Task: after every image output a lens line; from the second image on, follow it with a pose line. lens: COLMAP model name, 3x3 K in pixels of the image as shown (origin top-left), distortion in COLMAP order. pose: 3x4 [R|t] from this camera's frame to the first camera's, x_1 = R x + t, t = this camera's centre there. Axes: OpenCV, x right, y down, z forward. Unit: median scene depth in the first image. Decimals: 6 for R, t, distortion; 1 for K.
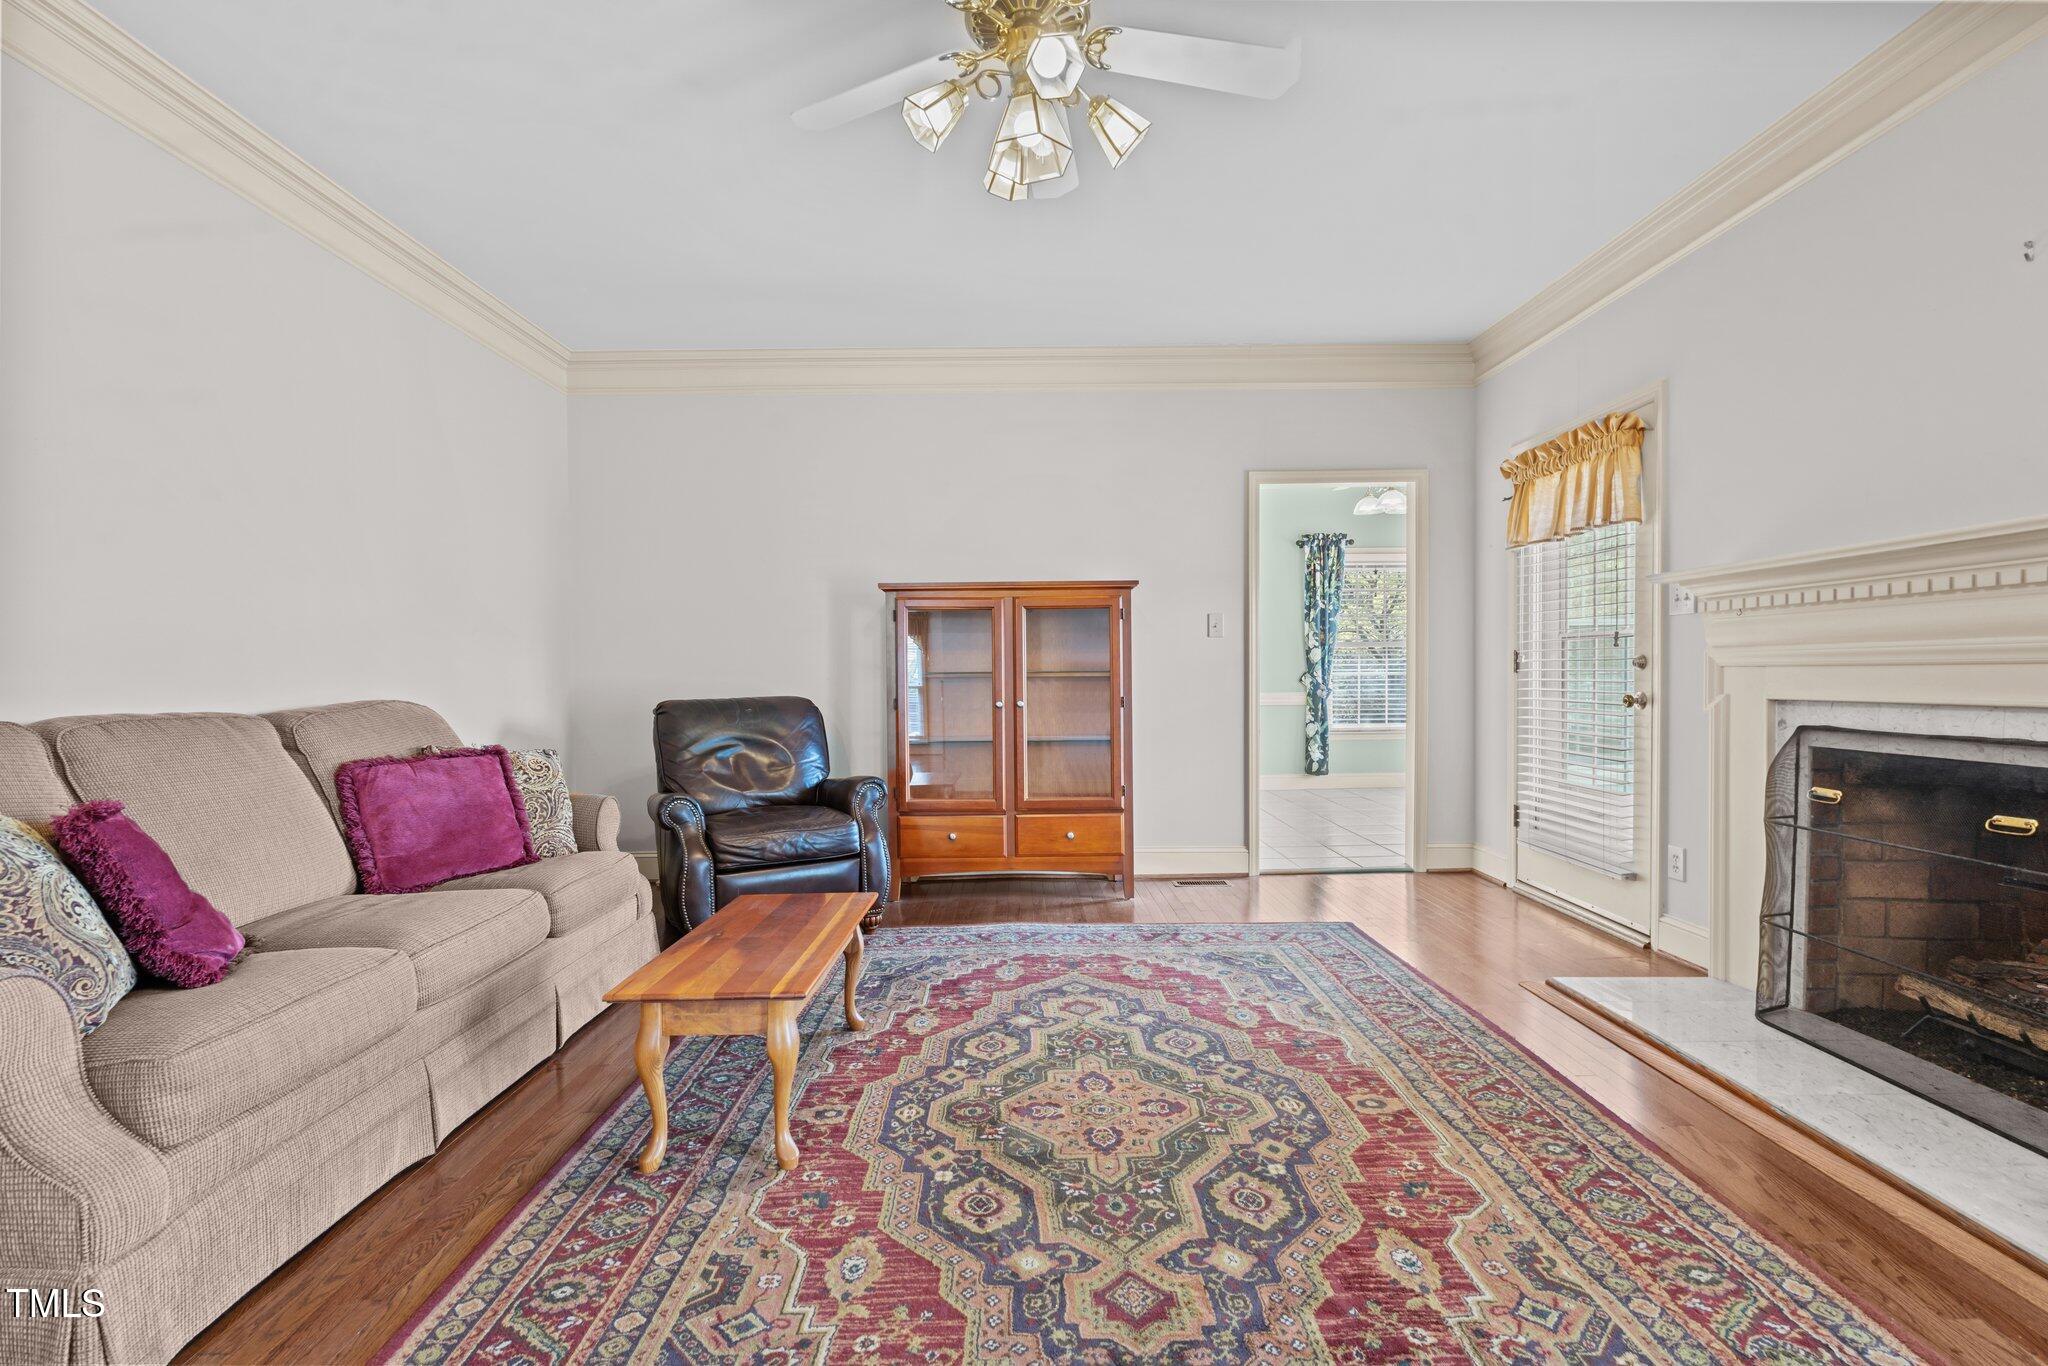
lens RADIAL K [[897.7, 0, 1027.2], [0, 897.7, 680.0], [0, 0, 1]] dist [-0.009787, 0.001143]
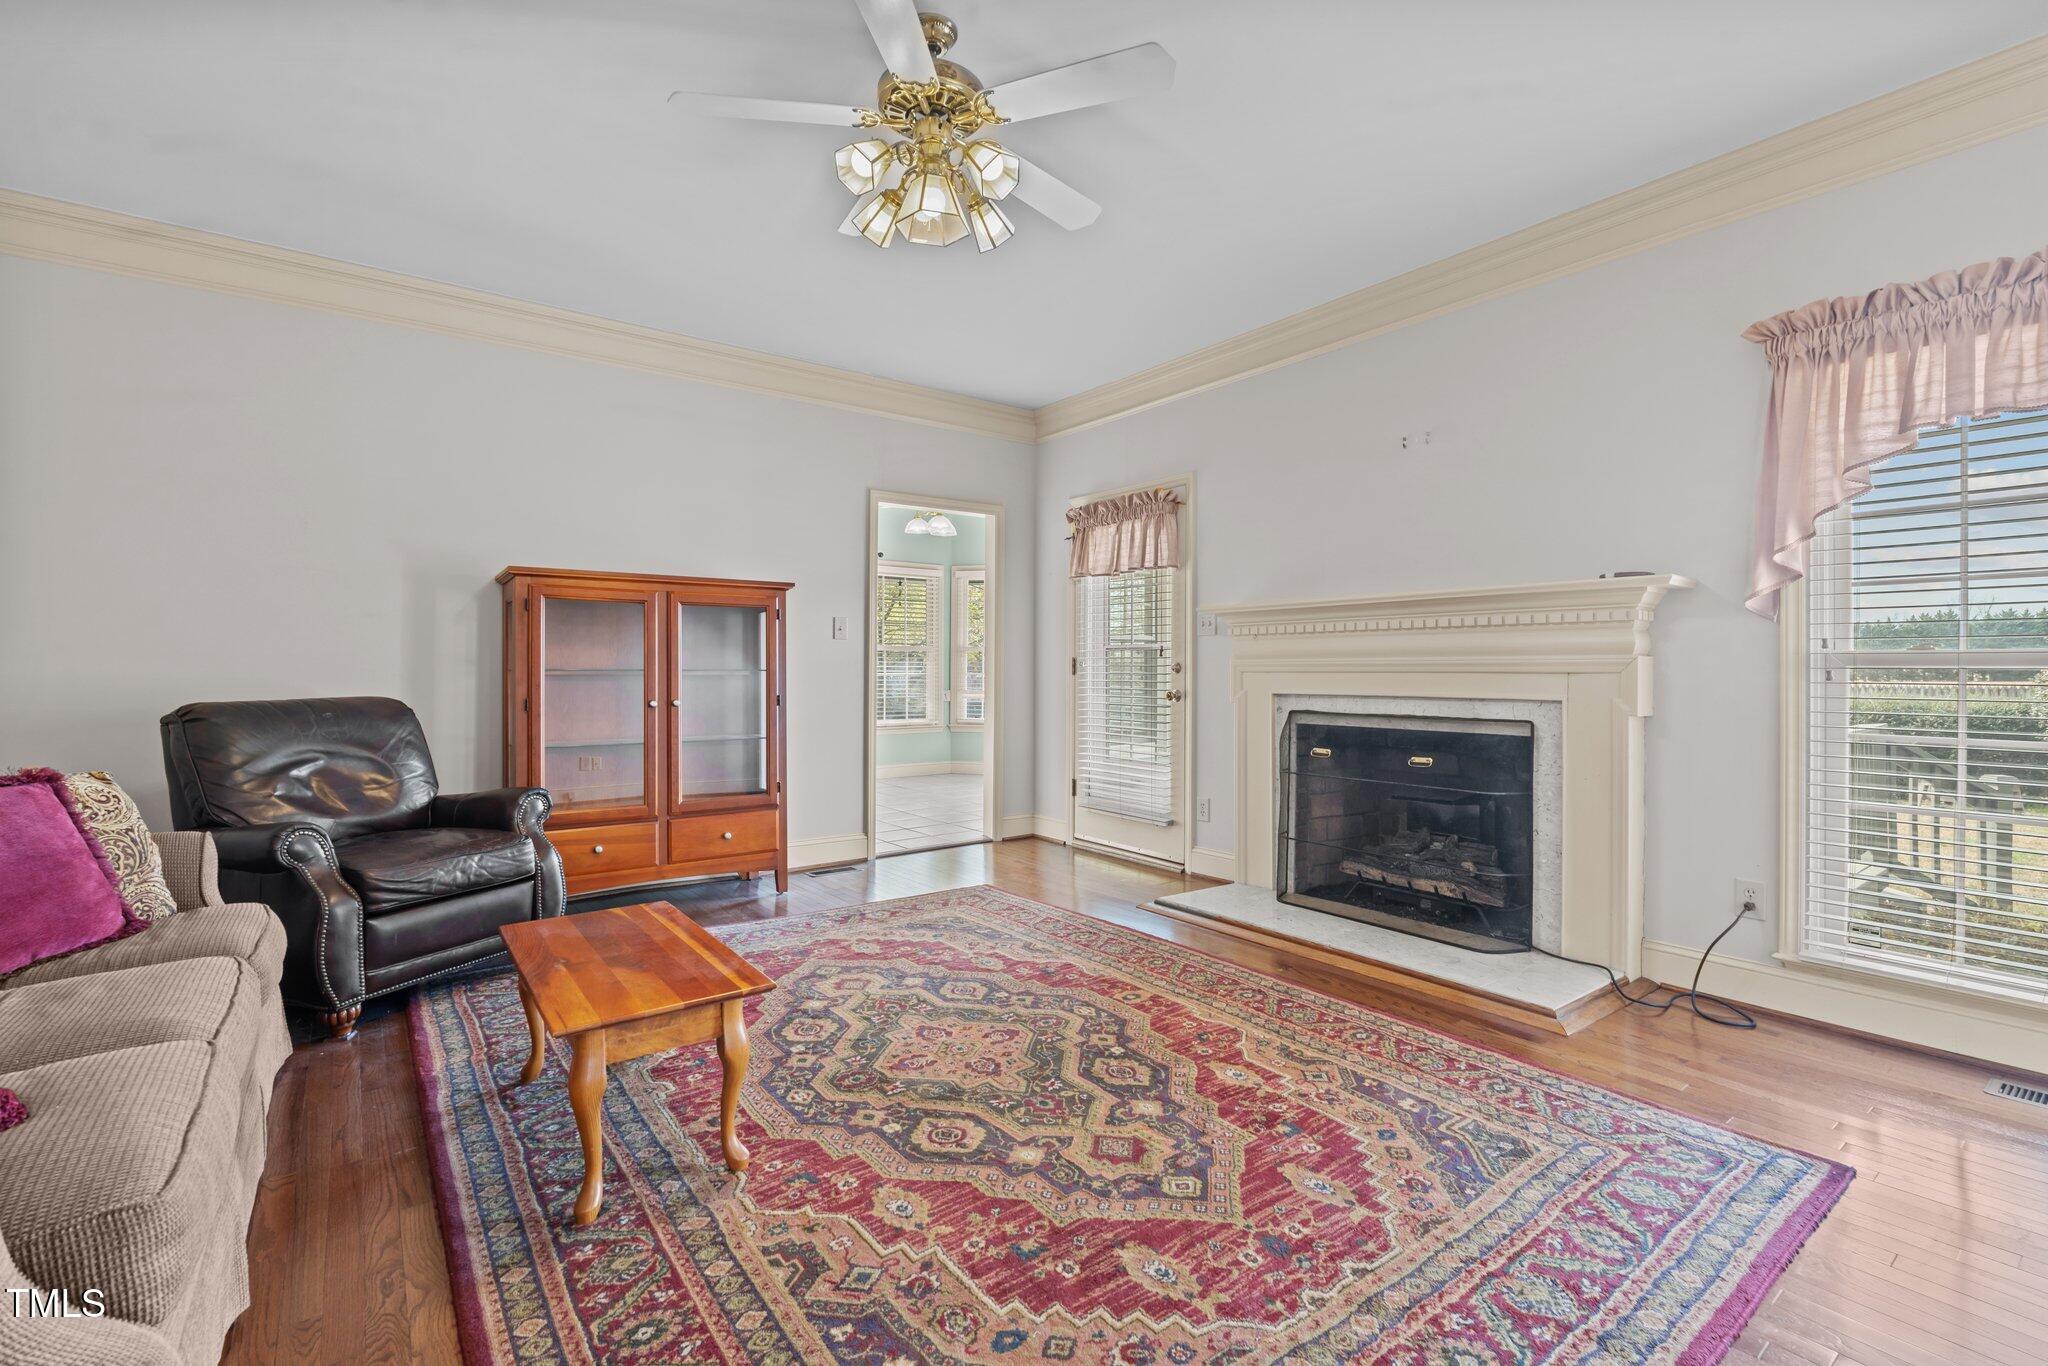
lens RADIAL K [[907.3, 0, 1032.8], [0, 907.3, 658.1], [0, 0, 1]] dist [-0.009731, 0.000628]
pose [[0.801309, 0.019562, 0.597931, -0.470118], [-0.004659, 0.999639, -0.026461, 0.004110], [-0.598233, 0.018417, 0.801111, -0.003944]]
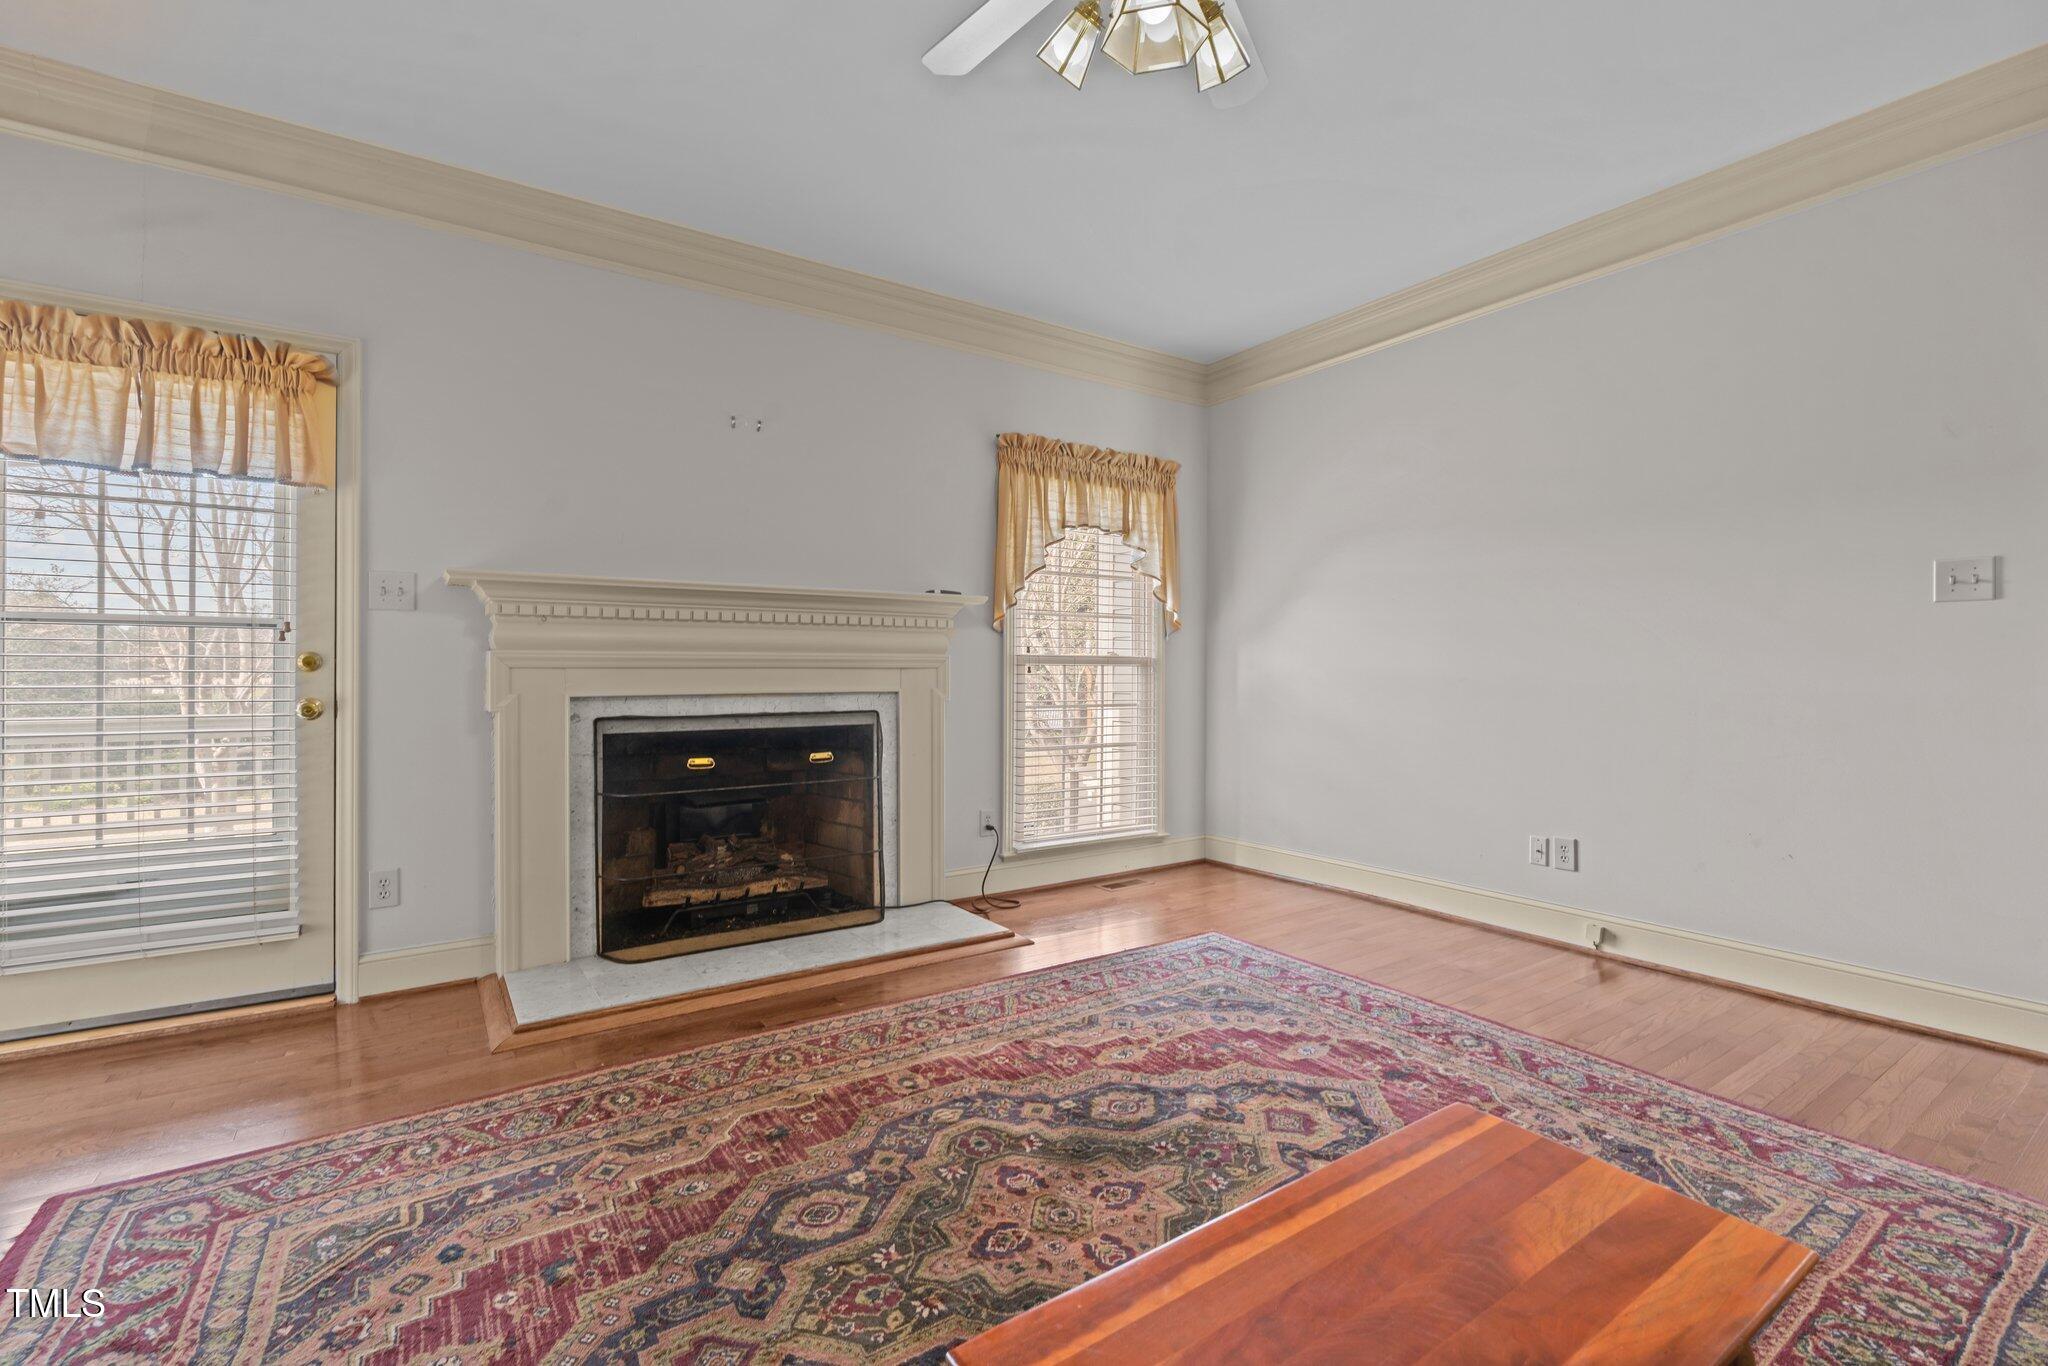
lens RADIAL K [[897.7, 0, 1027.2], [0, 897.7, 680.0], [0, 0, 1]] dist [-0.009787, 0.001143]
pose [[-0.556707, 0.000449, 0.830709, -0.477648], [0.011829, 0.999903, 0.007387, -0.001996], [-0.830625, 0.013938, -0.556658, 1.245073]]
